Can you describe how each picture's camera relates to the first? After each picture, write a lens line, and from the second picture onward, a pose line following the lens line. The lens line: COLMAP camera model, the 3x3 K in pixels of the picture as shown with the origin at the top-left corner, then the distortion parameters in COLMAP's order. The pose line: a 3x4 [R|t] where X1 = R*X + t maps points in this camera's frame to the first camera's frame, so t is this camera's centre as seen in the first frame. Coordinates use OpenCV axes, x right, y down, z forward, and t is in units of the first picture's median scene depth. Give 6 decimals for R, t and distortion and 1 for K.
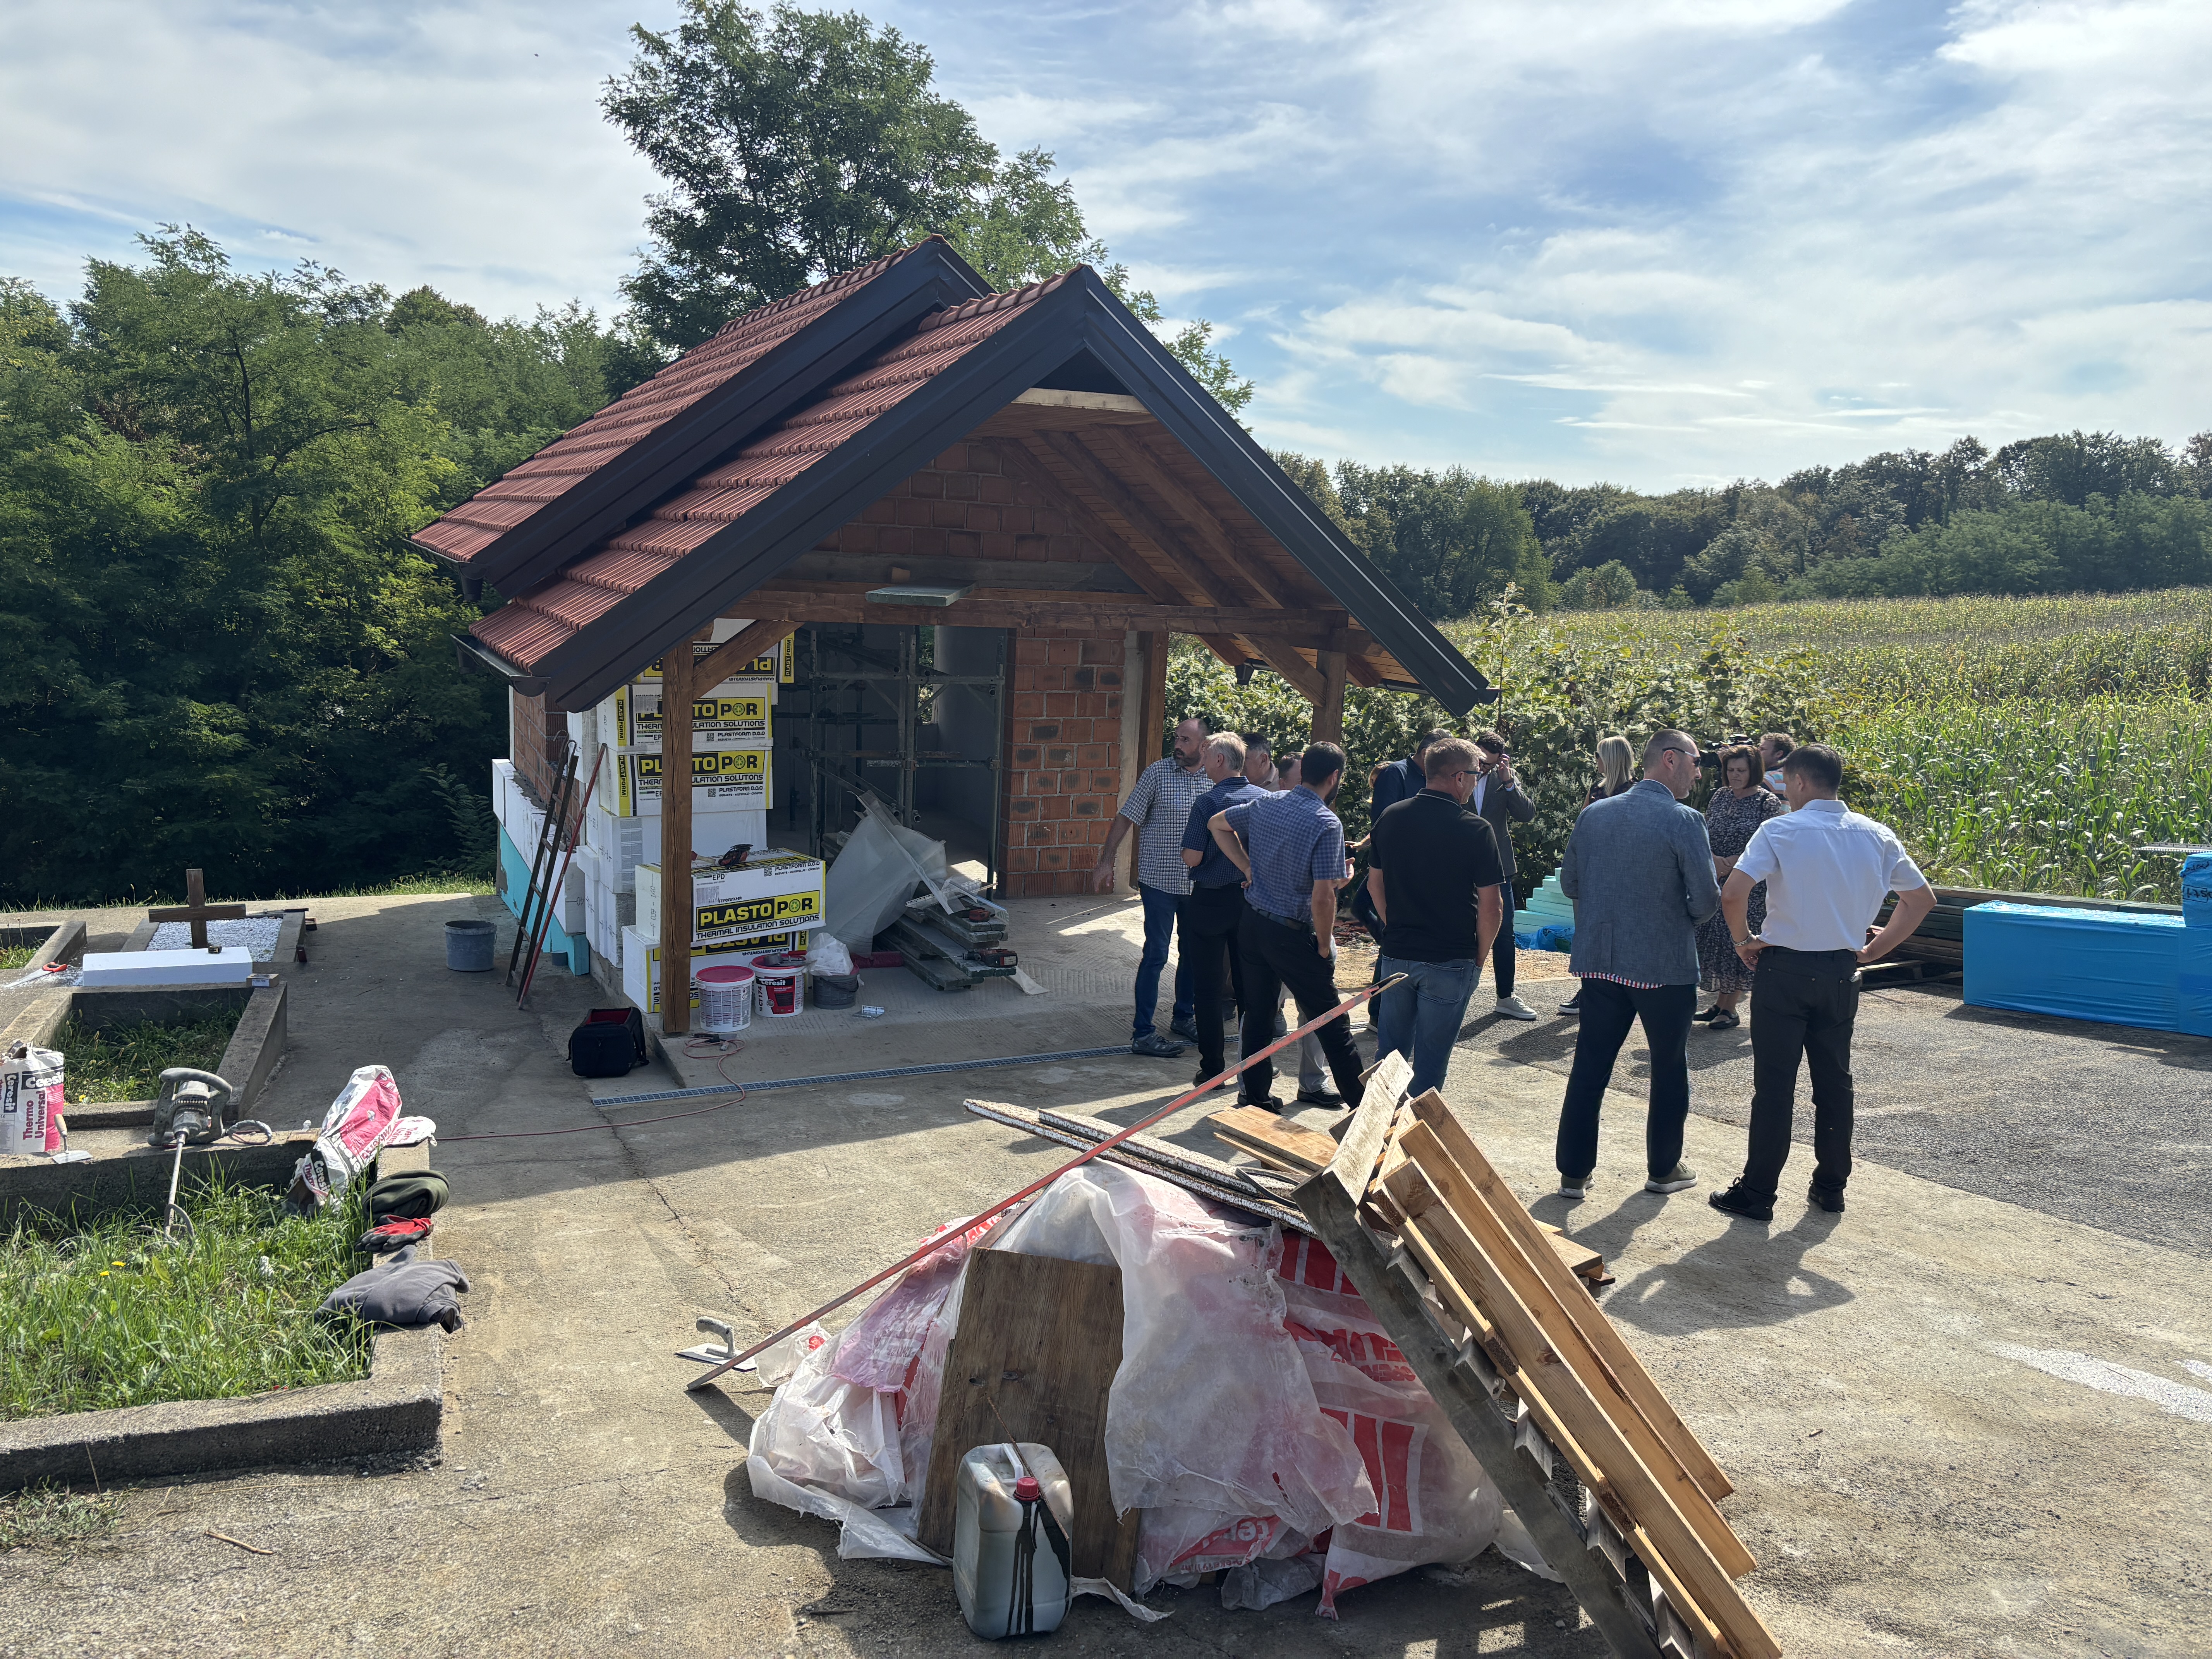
lens RADIAL K [[1727.5, 0, 1100.3], [0, 1727.5, 829.1], [0, 0, 1]] dist [0.054698, -0.048179]
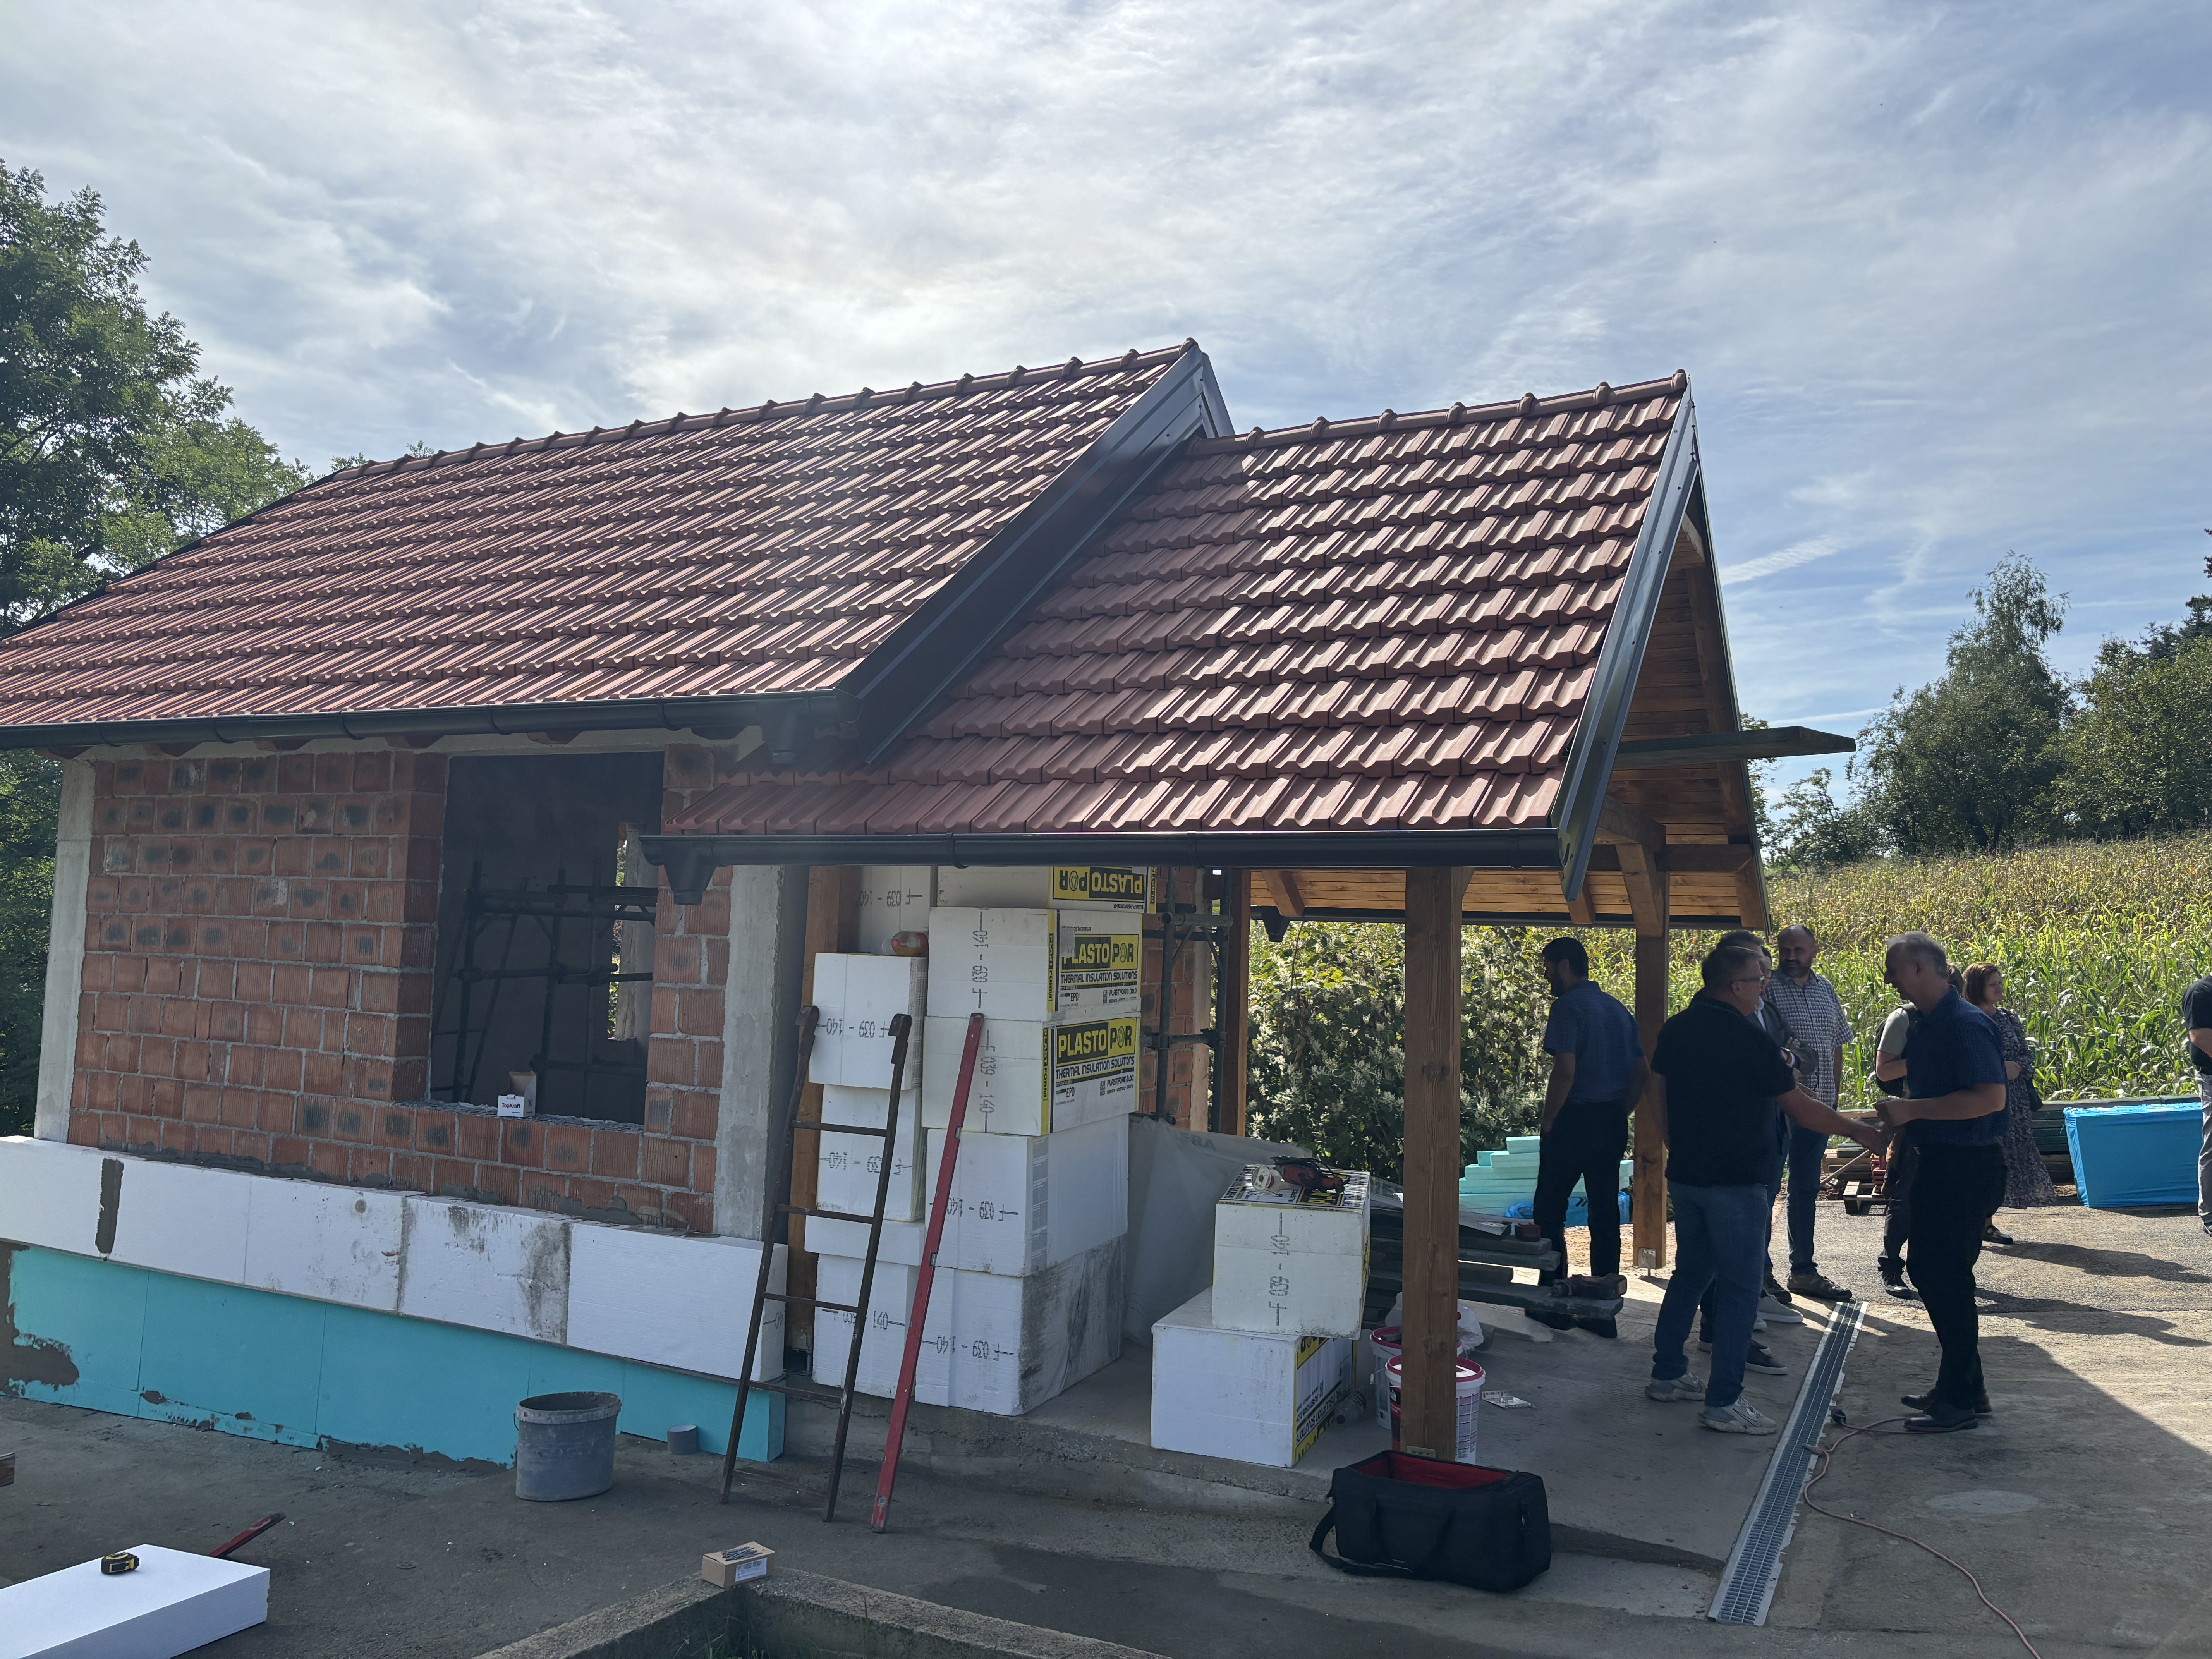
lens RADIAL K [[1727.5, 0, 1100.3], [0, 1727.5, 829.1], [0, 0, 1]] dist [0.054698, -0.048179]
pose [[0.784986, 0.021829, 0.619129, -0.610373], [0.105736, 0.979995, -0.168614, -0.007372], [-0.610424, 0.197824, 0.766974, 0.507229]]
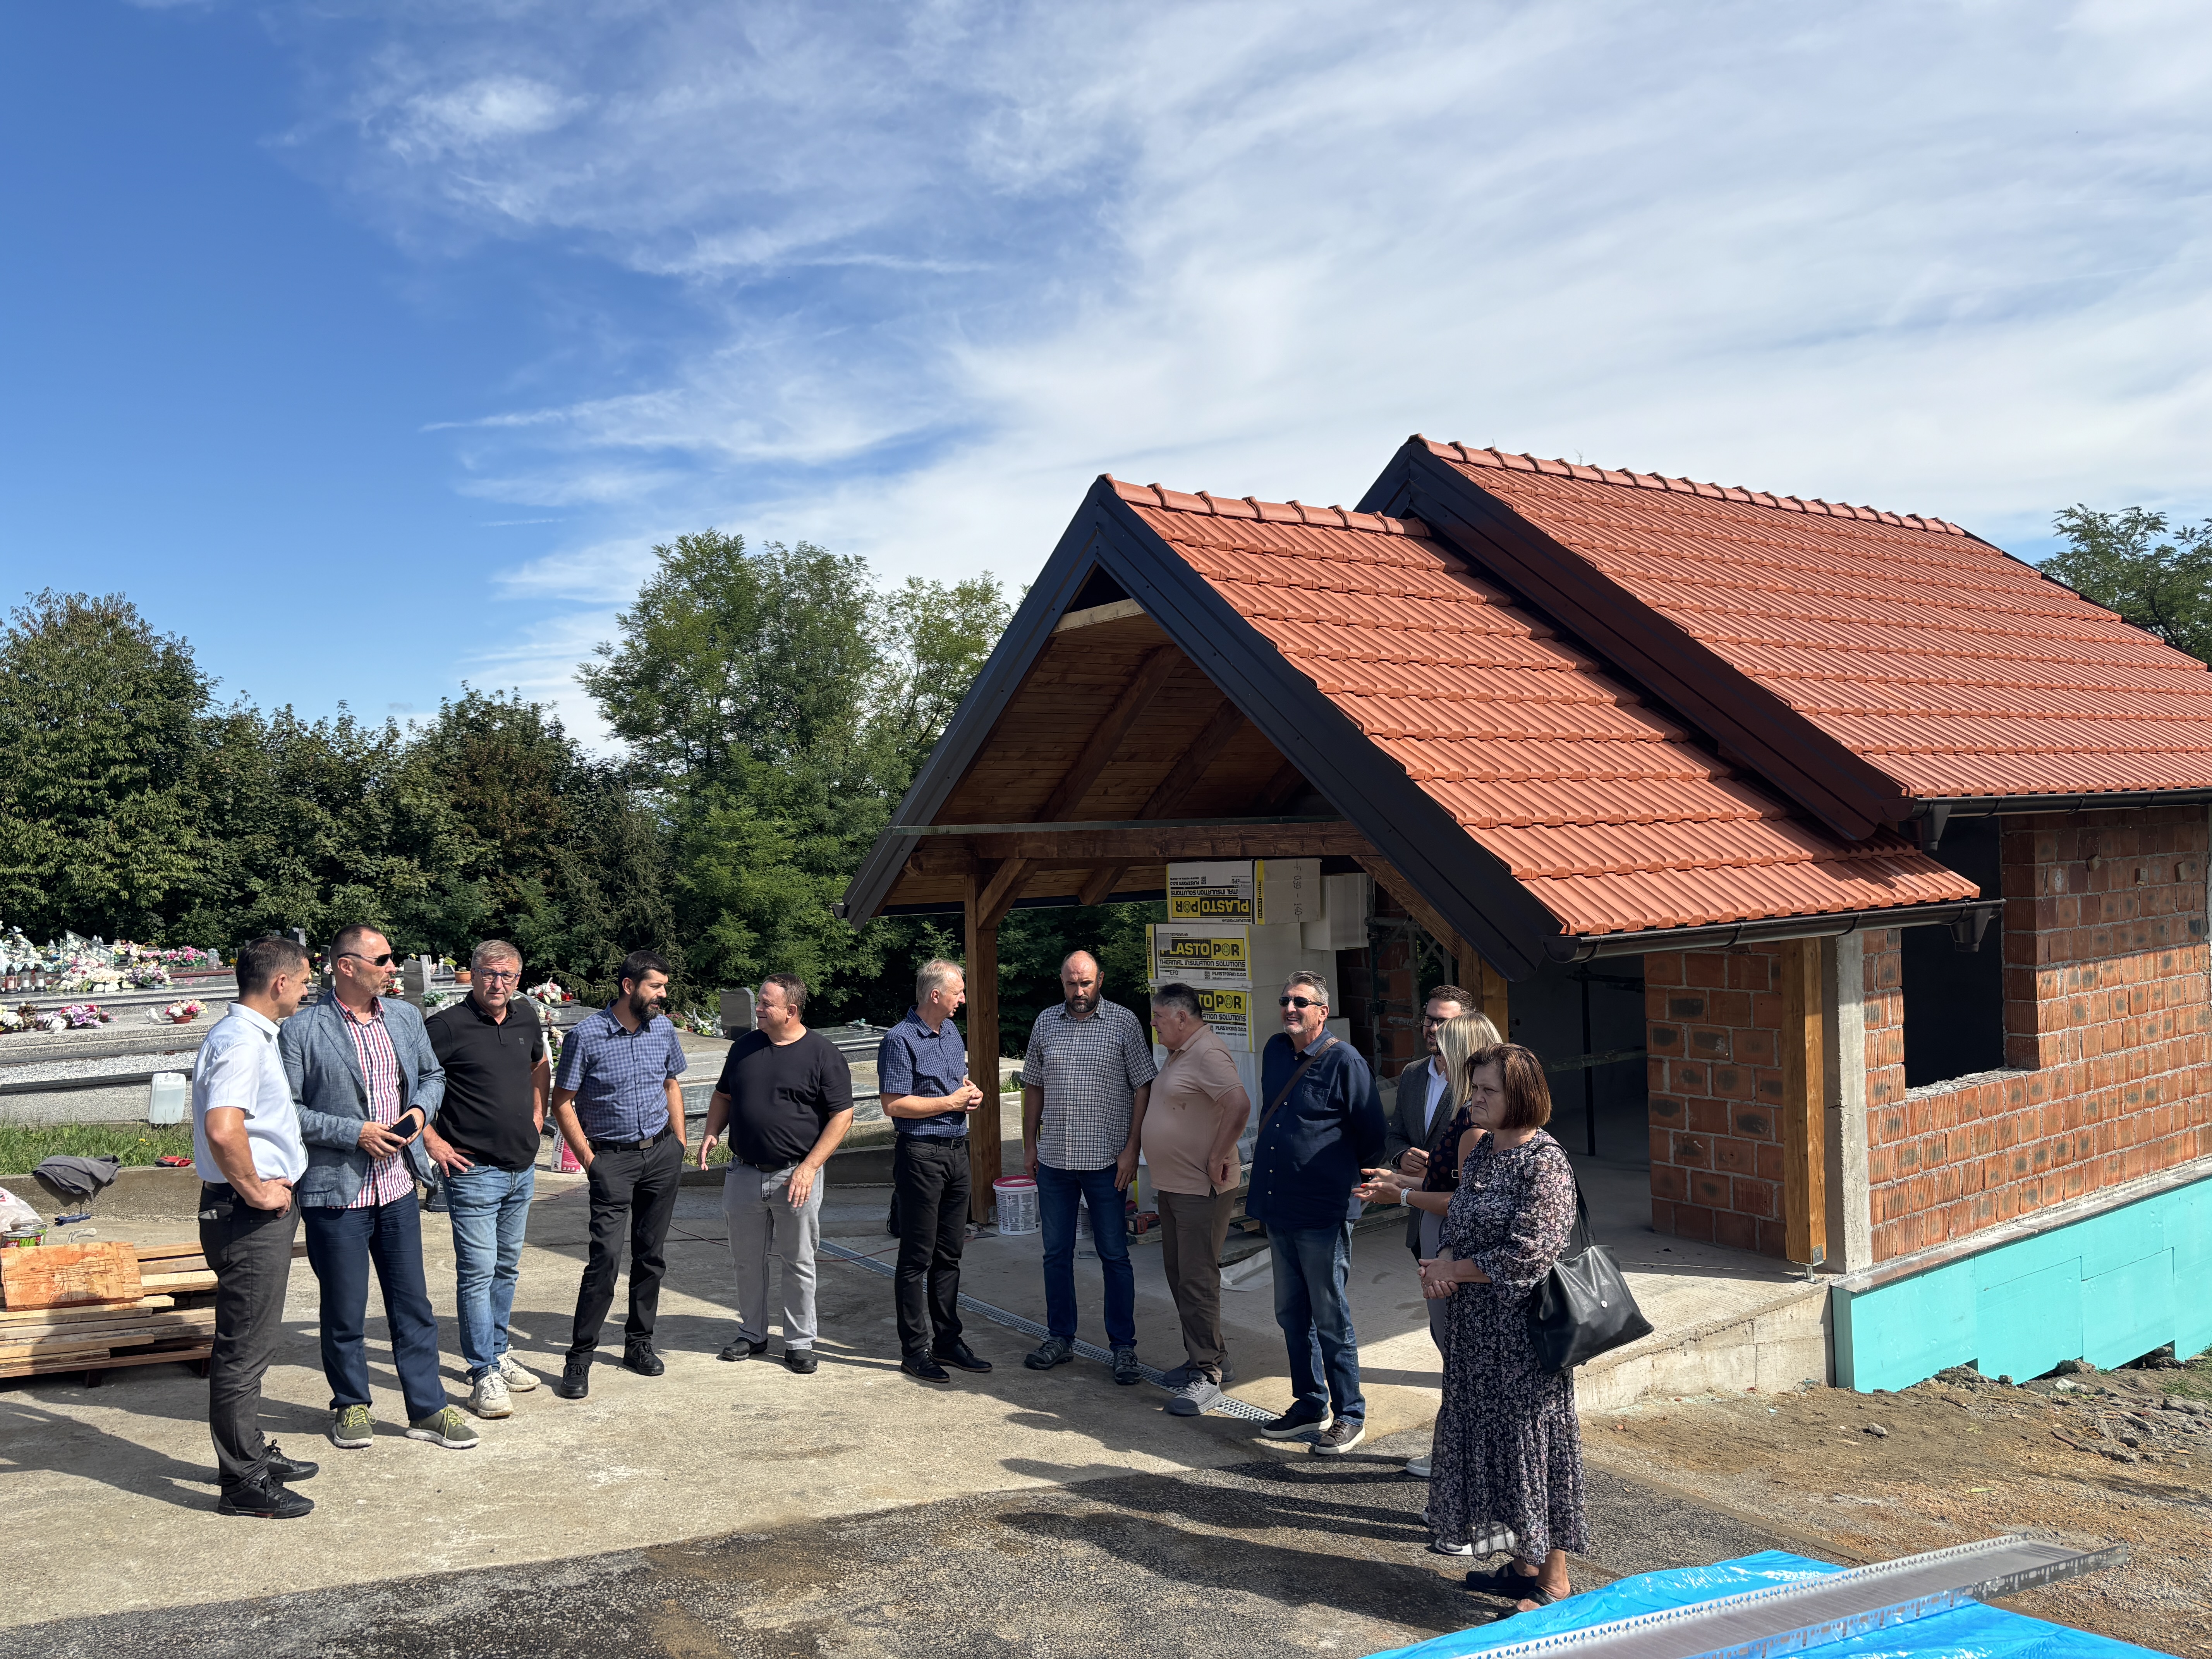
lens RADIAL K [[1727.5, 0, 1100.3], [0, 1727.5, 829.1], [0, 0, 1]] dist [0.054698, -0.048179]
pose [[0.183938, -0.048989, -0.981716, 0.780803], [-0.121388, 0.989980, -0.072145, -0.056952], [0.975414, 0.132439, 0.176149, 0.738183]]
